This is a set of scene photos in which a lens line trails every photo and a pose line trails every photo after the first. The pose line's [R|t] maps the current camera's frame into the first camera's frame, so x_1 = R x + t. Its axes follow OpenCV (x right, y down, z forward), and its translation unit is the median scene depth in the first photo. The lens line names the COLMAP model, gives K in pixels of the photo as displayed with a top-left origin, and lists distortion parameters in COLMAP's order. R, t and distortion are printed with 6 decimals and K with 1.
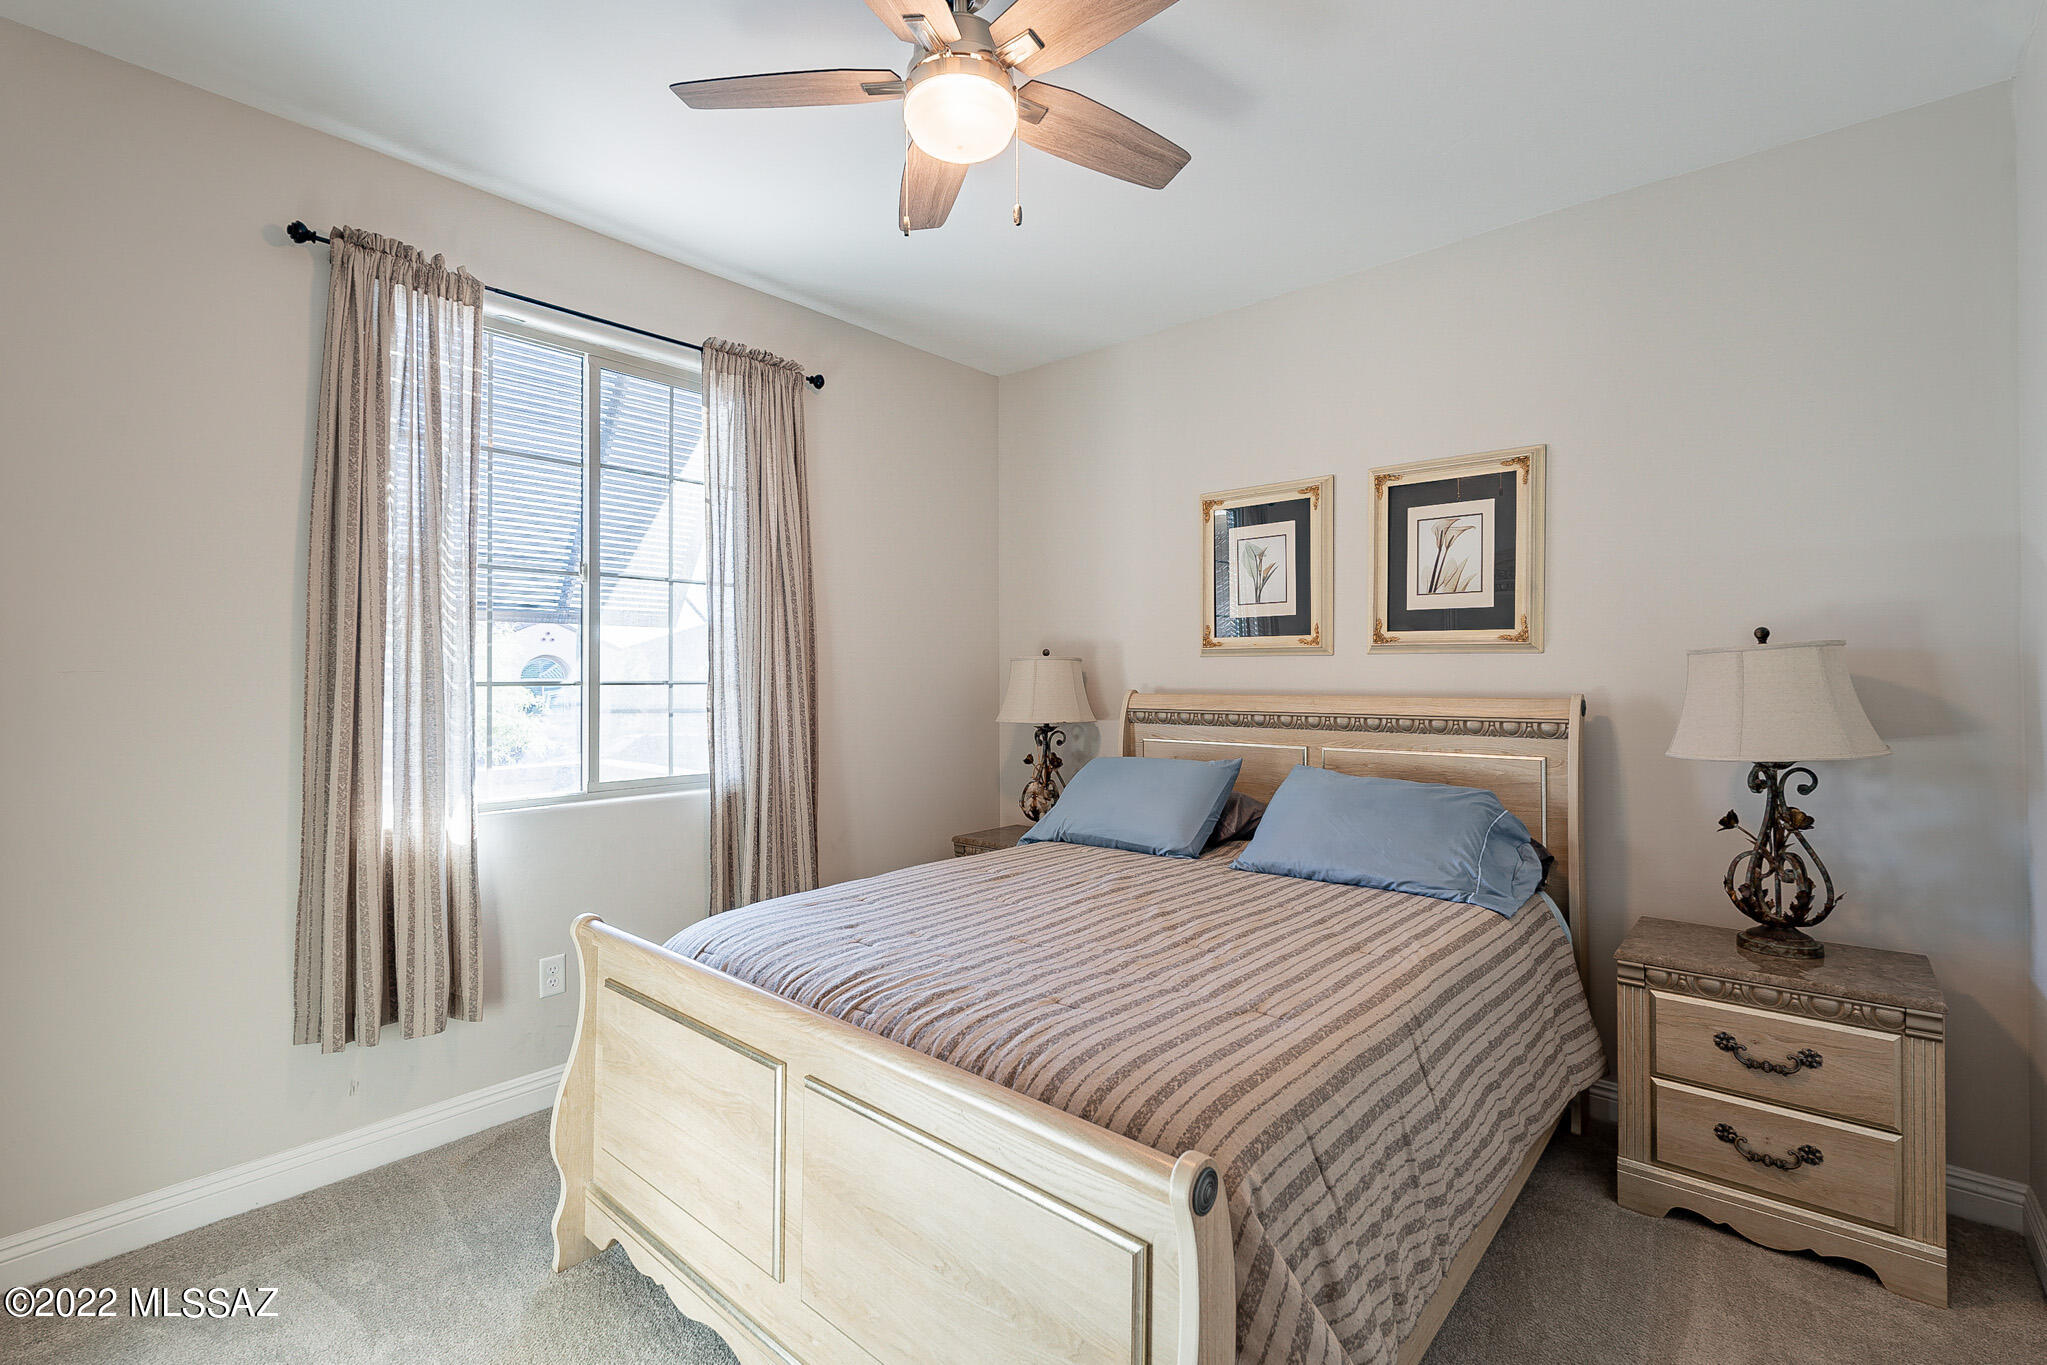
lens RADIAL K [[917.2, 0, 1024.3], [0, 917.2, 677.3], [0, 0, 1]] dist [0.000741, 0.000145]
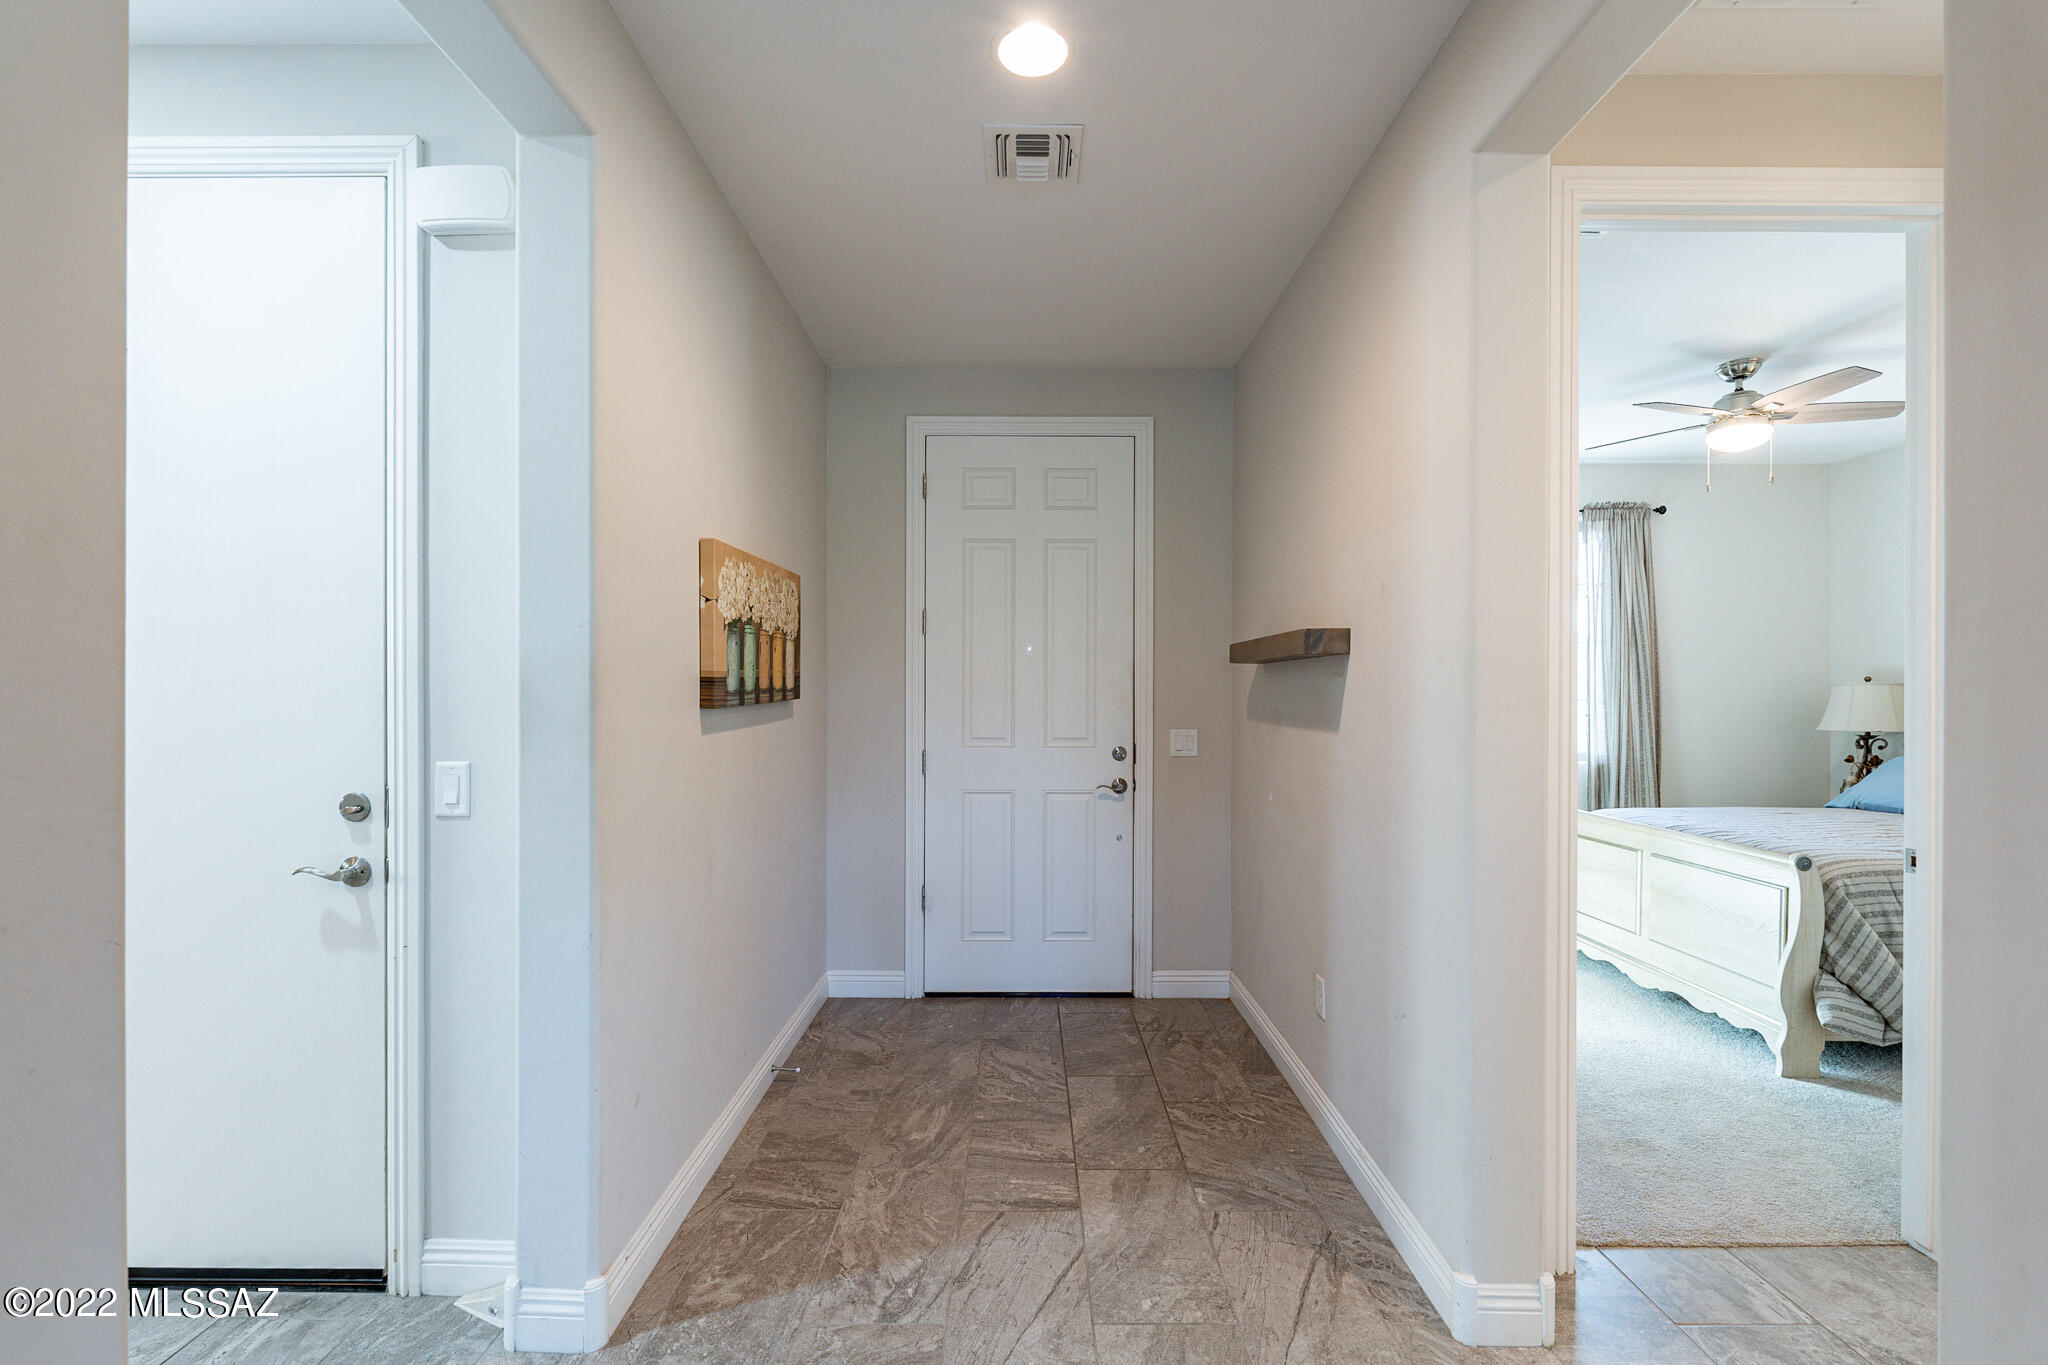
lens RADIAL K [[917.6, 0, 1020.6], [0, 917.6, 694.4], [0, 0, 1]] dist [0.000741, 0.000145]
pose [[0.669131, 0.000632, -0.743144, 0.225681], [-0.002753, 0.999995, -0.001628, 0.001154], [0.743139, 0.003136, 0.669130, -0.935803]]
